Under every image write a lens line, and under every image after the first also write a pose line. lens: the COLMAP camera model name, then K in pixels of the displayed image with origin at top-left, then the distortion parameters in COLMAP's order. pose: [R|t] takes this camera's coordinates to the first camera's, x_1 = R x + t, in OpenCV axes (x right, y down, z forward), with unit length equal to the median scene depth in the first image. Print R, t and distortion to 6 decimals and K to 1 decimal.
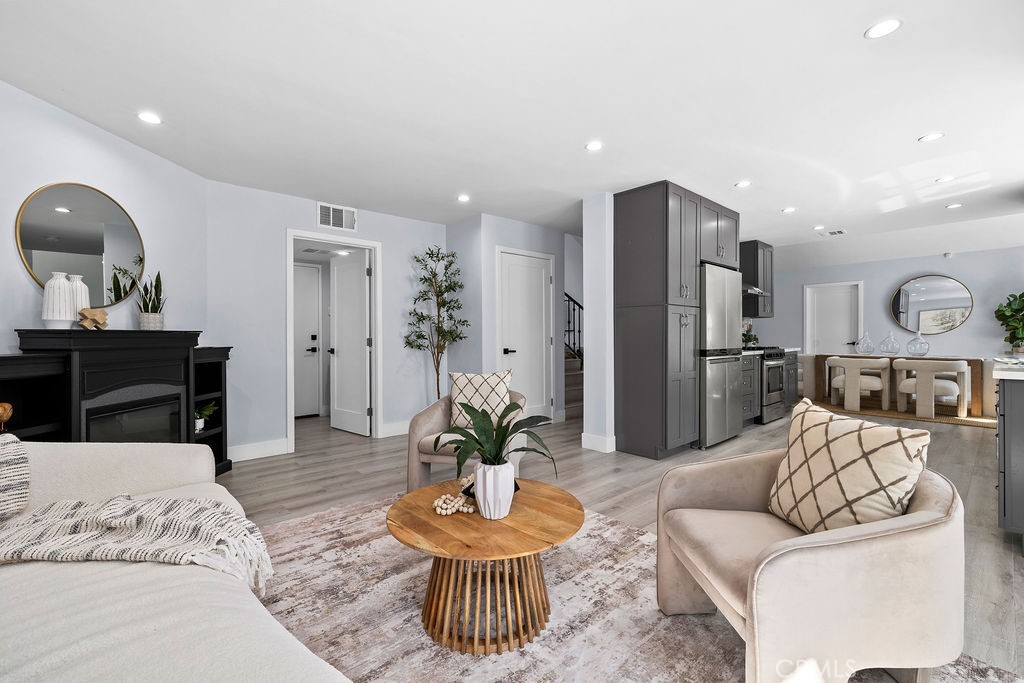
lens RADIAL K [[432.8, 0, 511.8], [0, 432.8, 336.1], [0, 0, 1]] dist [0.004292, -0.000219]
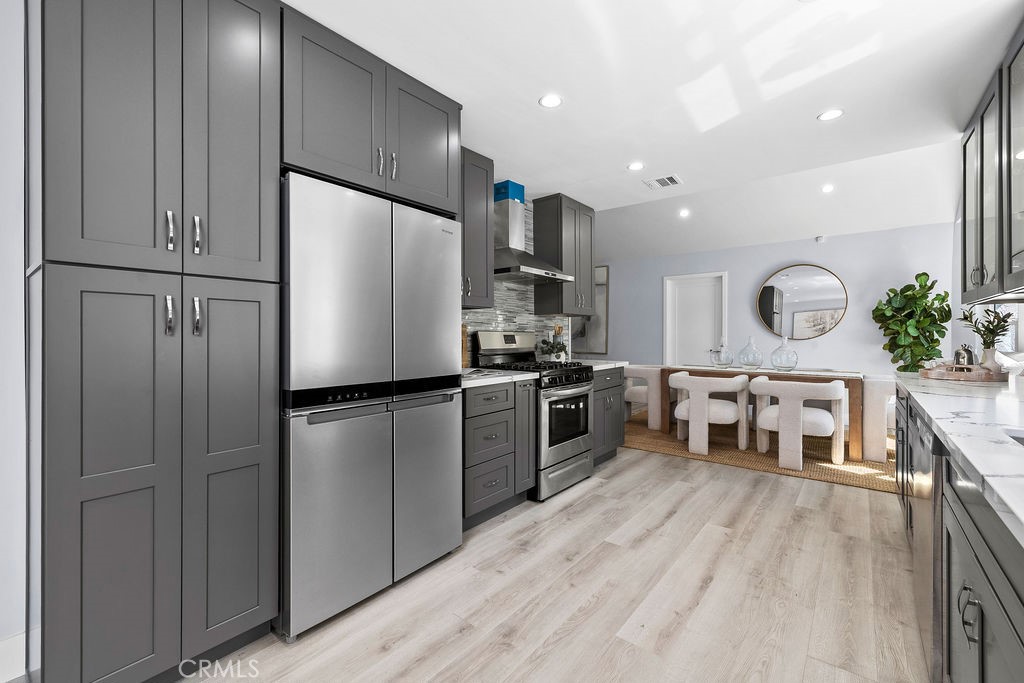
lens RADIAL K [[432.8, 0, 508.5], [0, 432.8, 338.0], [0, 0, 1]] dist [0.004292, -0.000219]
pose [[0.986311, -0.000063, 0.164899, 0.378047], [-0.000500, 0.999994, 0.003368, -0.011902], [-0.164898, -0.003404, 0.986305, 0.378083]]
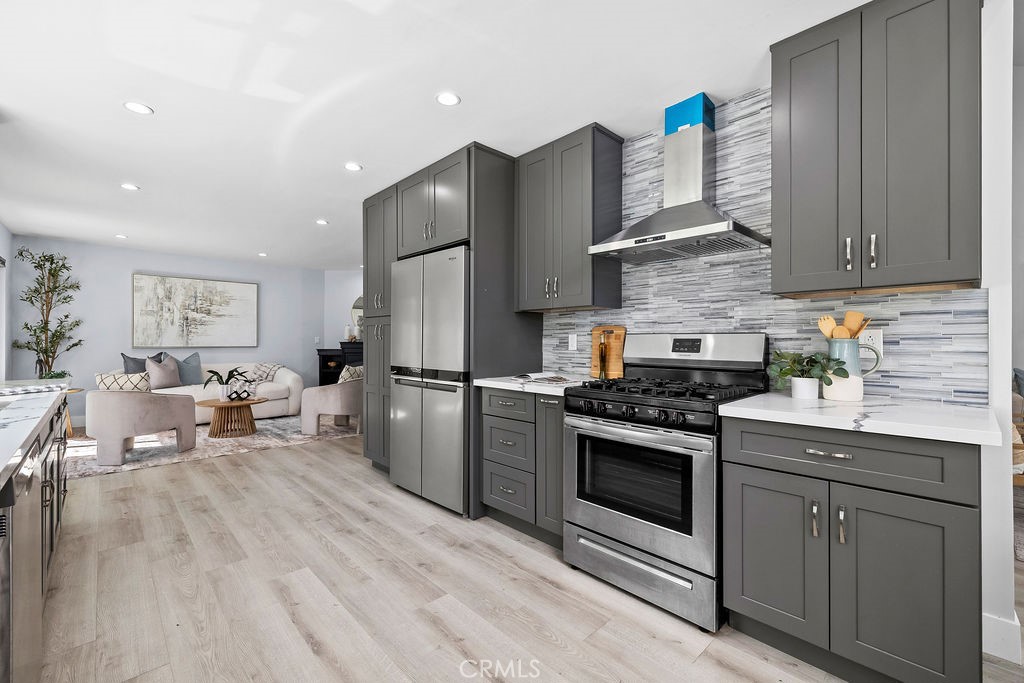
lens RADIAL K [[432.8, 0, 509.6], [0, 432.8, 342.7], [0, 0, 1]] dist [0.004292, -0.000219]
pose [[0.027853, 0.003257, -0.999607, 1.477123], [-0.001151, 0.999994, 0.003227, -0.011524], [0.999611, 0.001060, 0.027857, 1.337273]]
